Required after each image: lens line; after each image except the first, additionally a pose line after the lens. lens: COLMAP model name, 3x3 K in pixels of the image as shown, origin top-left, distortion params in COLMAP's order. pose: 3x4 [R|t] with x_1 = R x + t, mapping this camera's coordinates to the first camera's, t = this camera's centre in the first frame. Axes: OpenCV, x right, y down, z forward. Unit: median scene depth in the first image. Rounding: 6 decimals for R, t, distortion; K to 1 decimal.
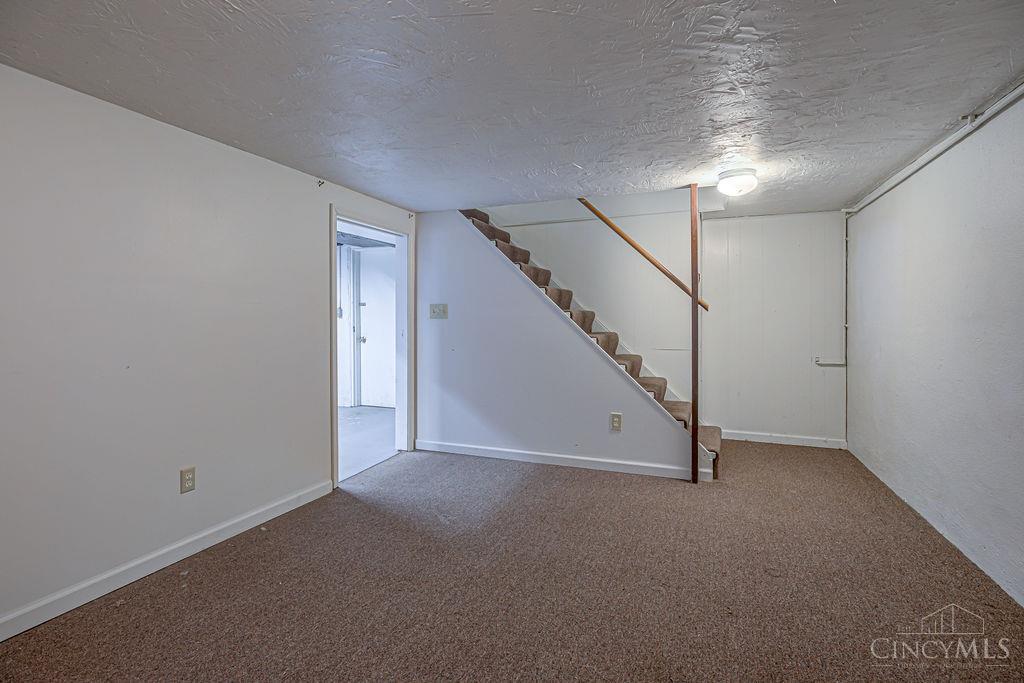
lens RADIAL K [[477.8, 0, 512.7], [0, 477.8, 323.6], [0, 0, 1]] dist [-0.003588, -0.000669]
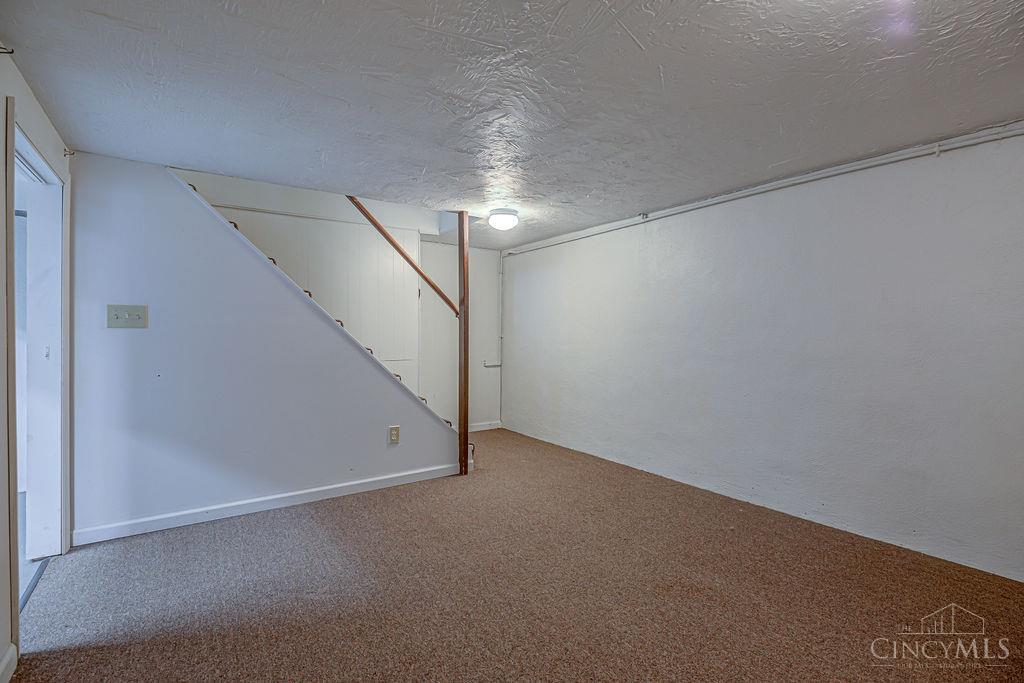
lens RADIAL K [[470.9, 0, 511.8], [0, 470.9, 336.0], [0, 0, 1]] dist [-0.004497, -0.000019]
pose [[0.560755, -0.003182, 0.827976, -0.457936], [0.008408, 0.999963, -0.001851, 0.006700], [-0.827939, 0.008000, 0.560761, 0.263323]]
